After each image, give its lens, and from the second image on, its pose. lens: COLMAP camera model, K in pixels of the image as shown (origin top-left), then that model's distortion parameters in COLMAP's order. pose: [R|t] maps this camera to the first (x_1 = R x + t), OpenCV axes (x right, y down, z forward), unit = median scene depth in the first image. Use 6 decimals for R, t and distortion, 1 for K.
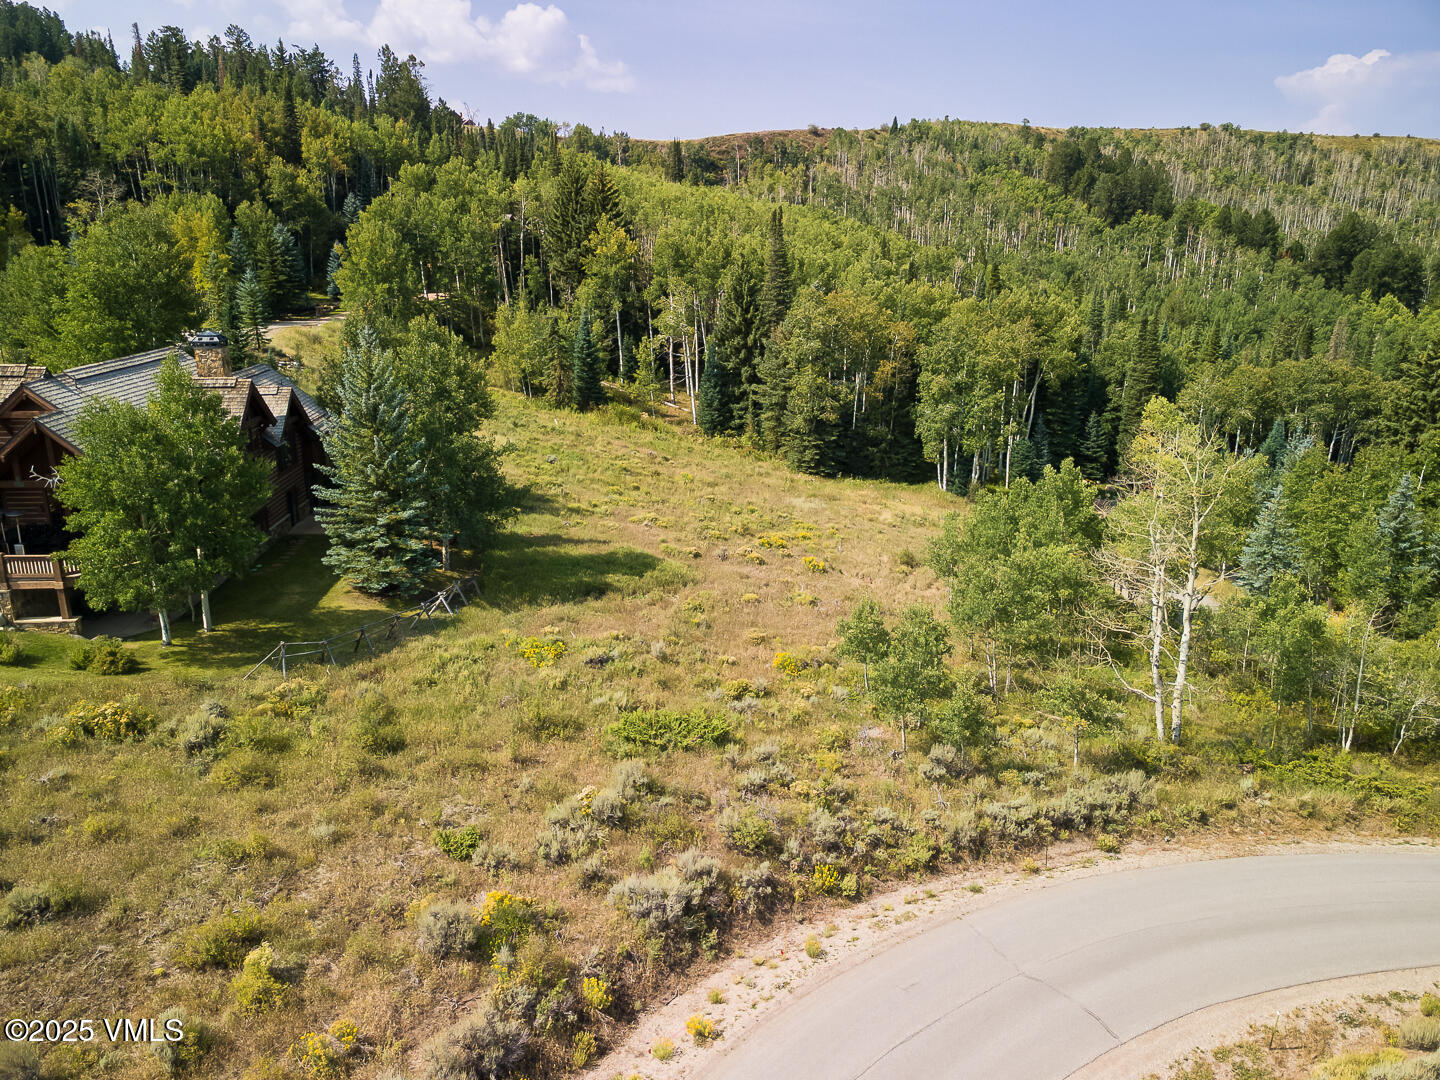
lens RADIAL K [[1061.9, 0, 714.3], [0, 1061.9, 531.1], [0, 0, 1]] dist [0.020527, 0.032778]
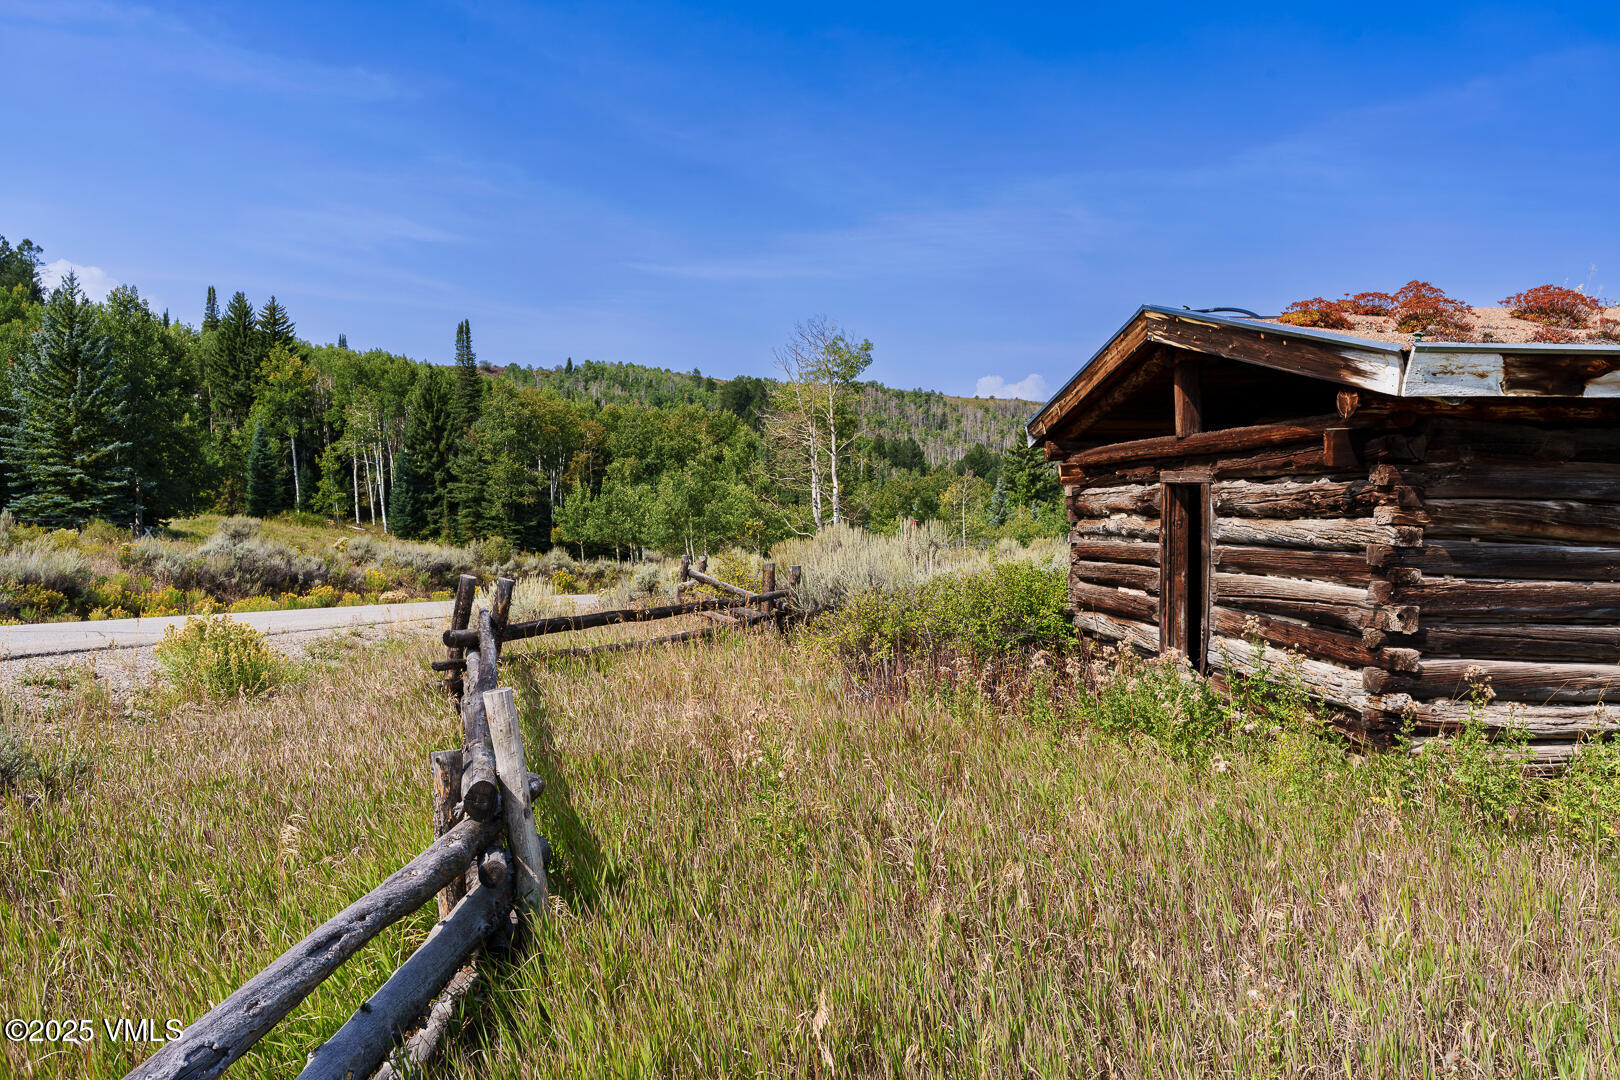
lens RADIAL K [[1161.8, 0, 812.5], [0, 1161.8, 544.8], [0, 0, 1]] dist [-0.004126, -0.012229]
pose [[0.934905, -0.030039, 0.353624, -0.029728], [0.114836, 0.968412, -0.221340, 0.192582], [-0.335804, 0.247541, 0.908823, -0.092529]]
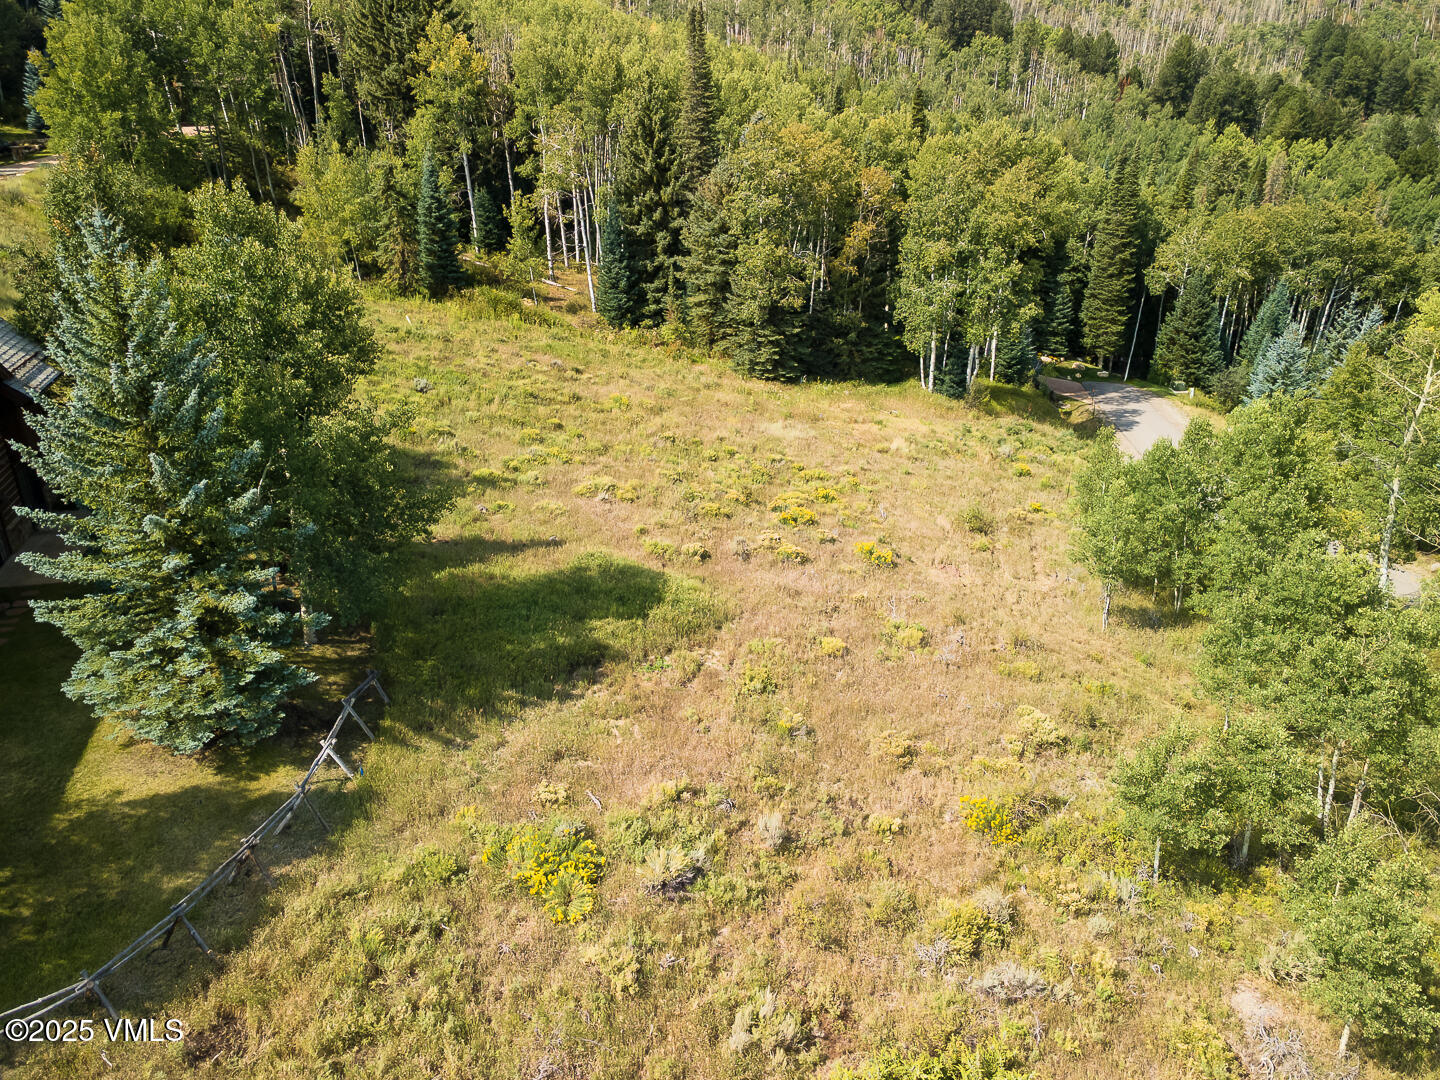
lens RADIAL K [[1061.9, 0, 716.2], [0, 1061.9, 530.4], [0, 0, 1]] dist [0.020527, 0.032778]
pose [[0.981993, -0.071919, 0.174692, -0.077190], [0.046297, 0.988119, 0.146550, -0.055259], [-0.183157, -0.135823, 0.973656, 0.238048]]
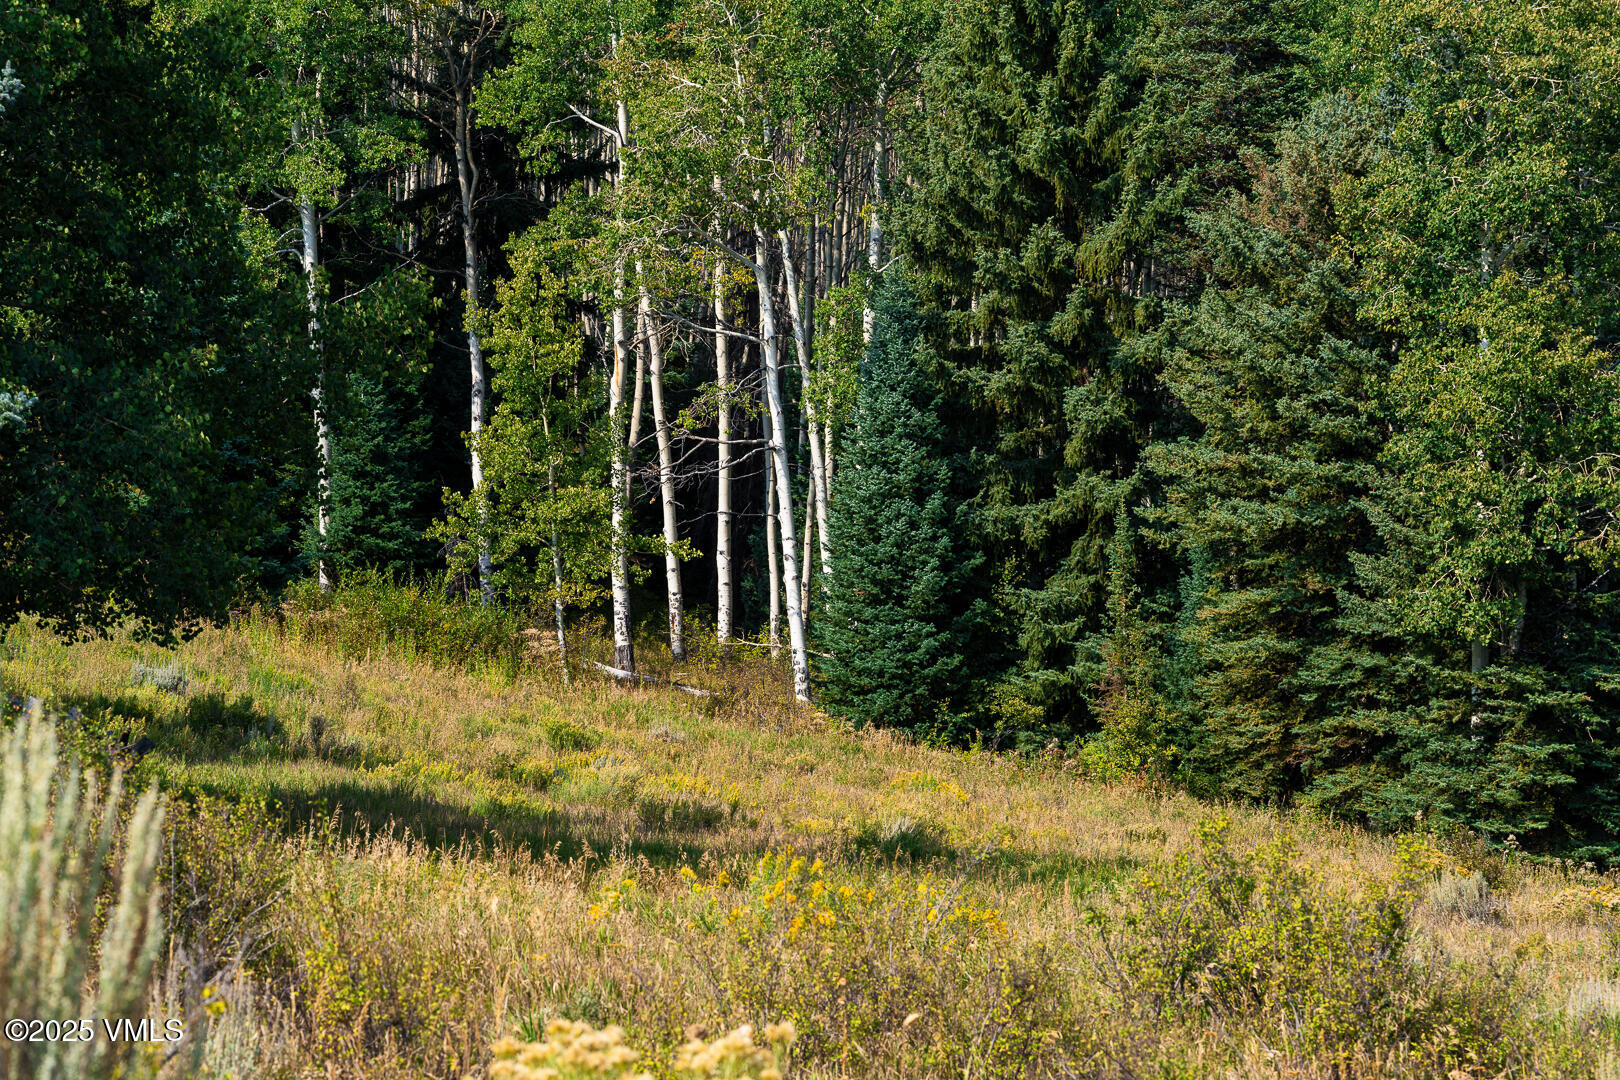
lens RADIAL K [[4908.1, 0, 810.3], [0, 4908.1, 541.4], [0, 0, 1]] dist [0.091118, 0.000000]
pose [[0.993987, 0.003118, 0.109453, -0.111987], [0.027602, 0.960180, -0.278014, 0.110791], [-0.105961, 0.279364, 0.954321, 0.183276]]
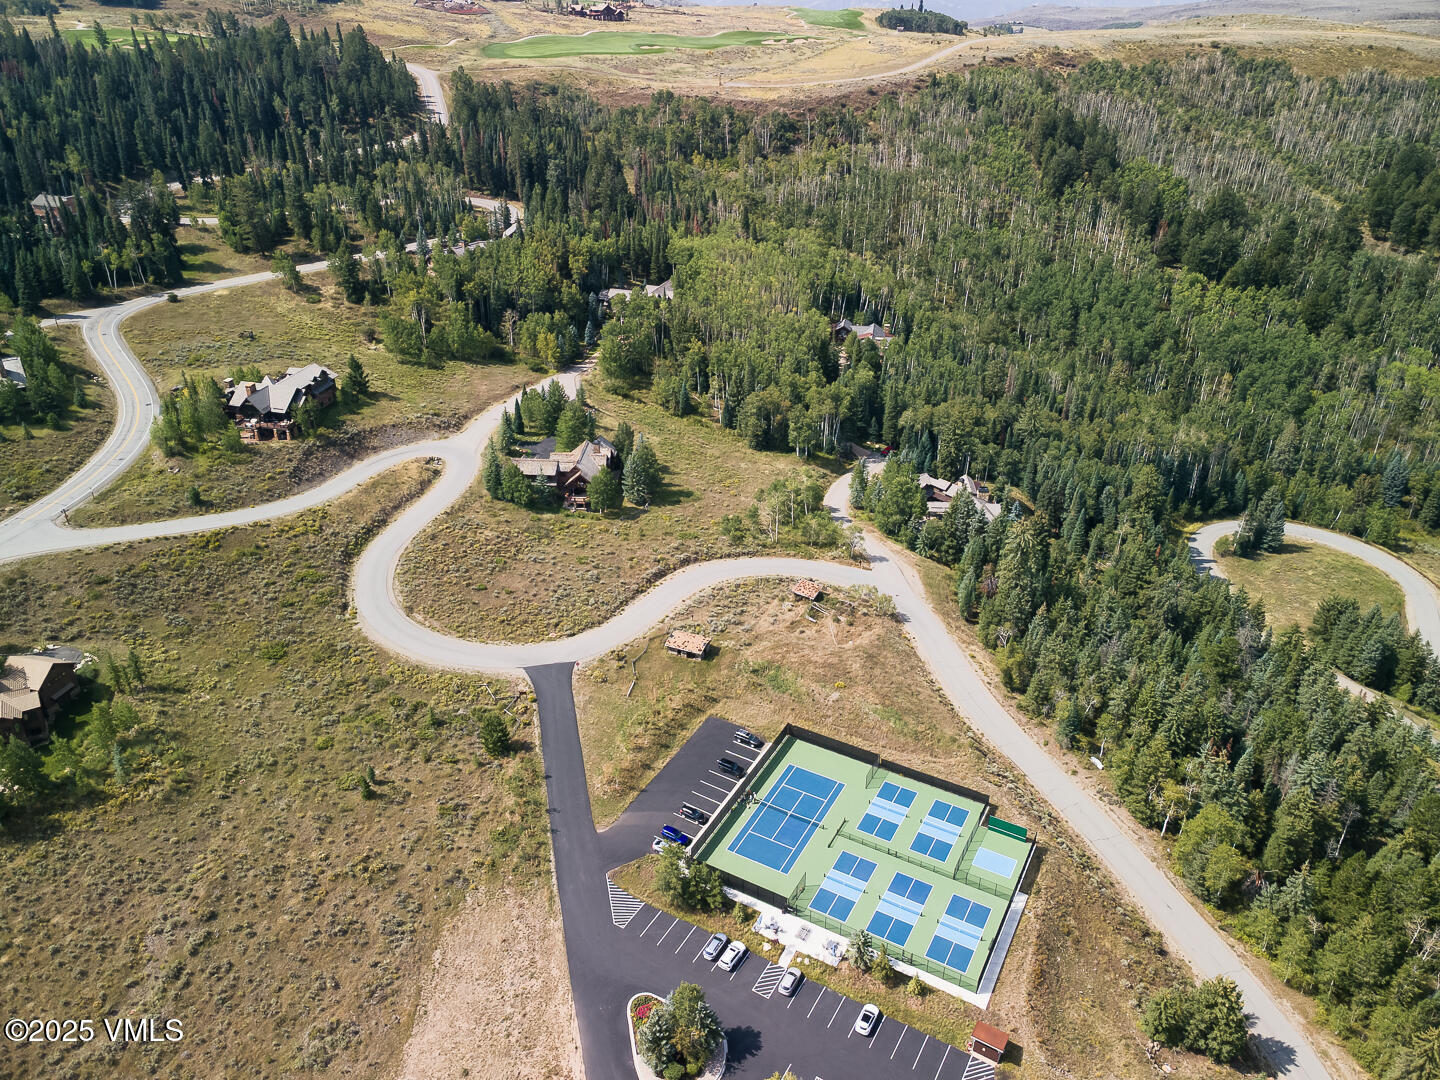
lens RADIAL K [[1062.8, 0, 721.5], [0, 1062.8, 534.8], [0, 0, 1]] dist [0.031026, 0.017405]
pose [[0.992846, 0.062511, -0.101727, 0.303650], [-0.037710, 0.972558, 0.229584, -0.478966], [0.113287, -0.224105, 0.967958, -1.909905]]
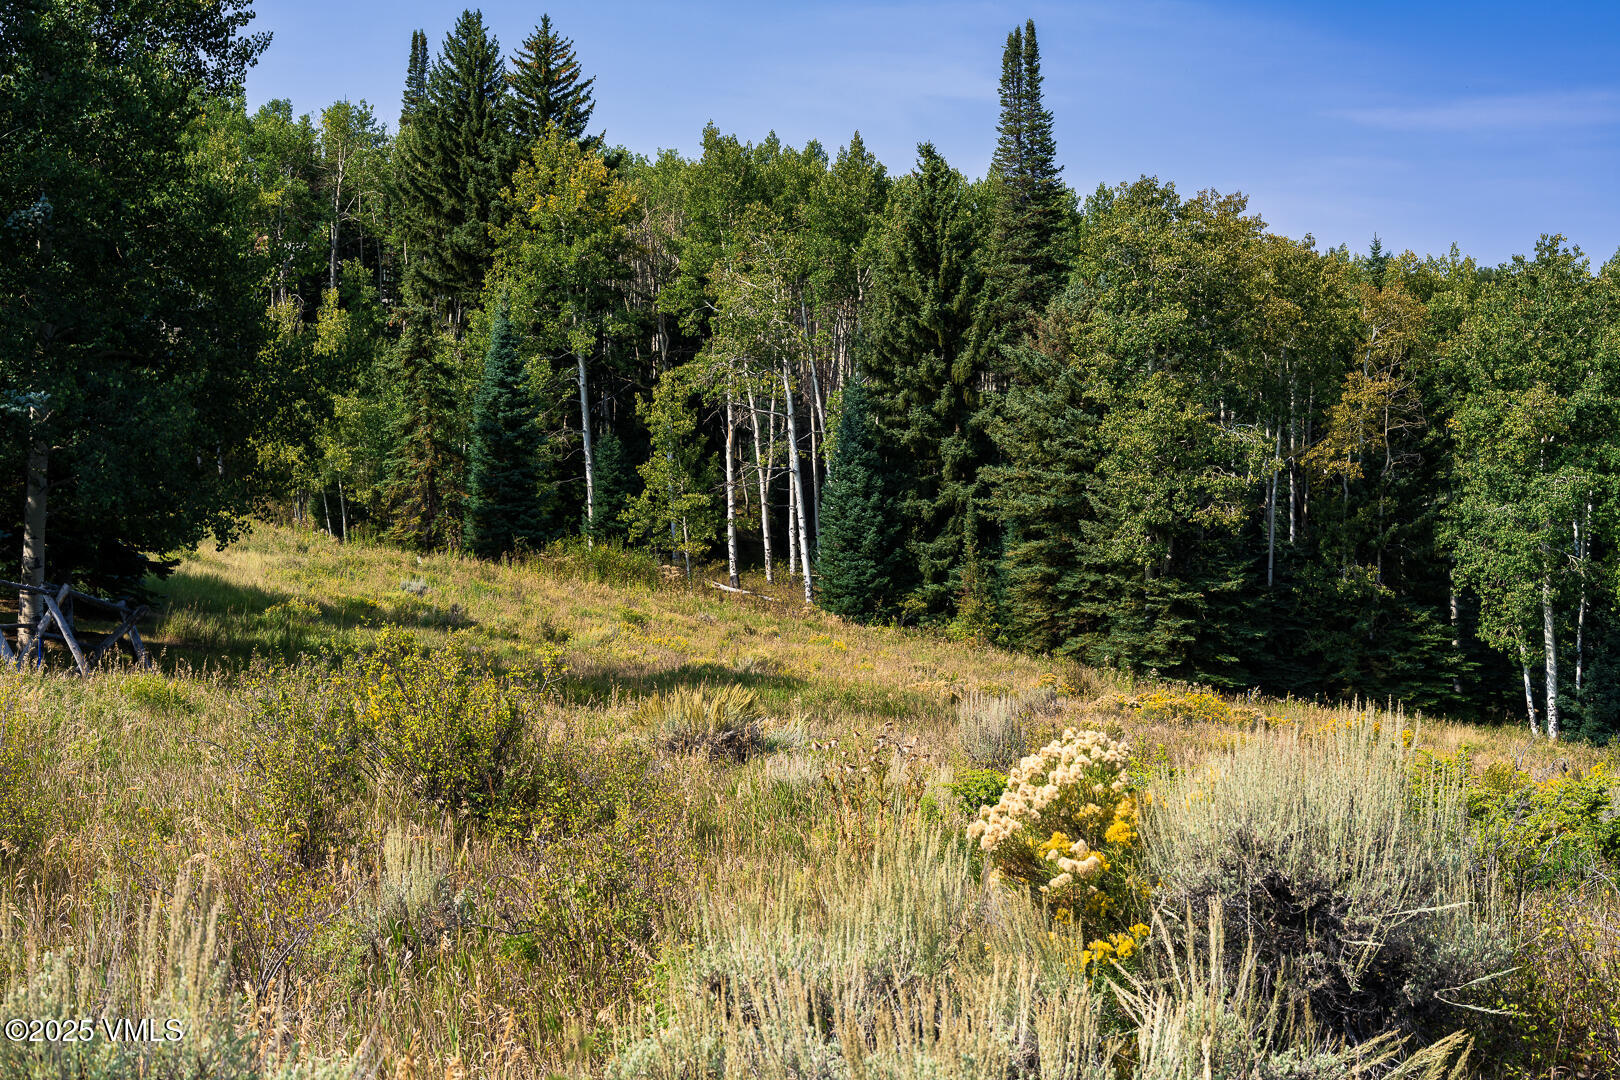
lens RADIAL K [[2256.5, 0, 822.1], [0, 2256.5, 530.8], [0, 0, 1]] dist [0.025787, 0.000000]
pose [[0.998785, -0.005522, 0.048965, -0.051528], [0.019183, 0.958880, -0.283163, 0.091995], [-0.045388, 0.283758, 0.957821, 0.272804]]
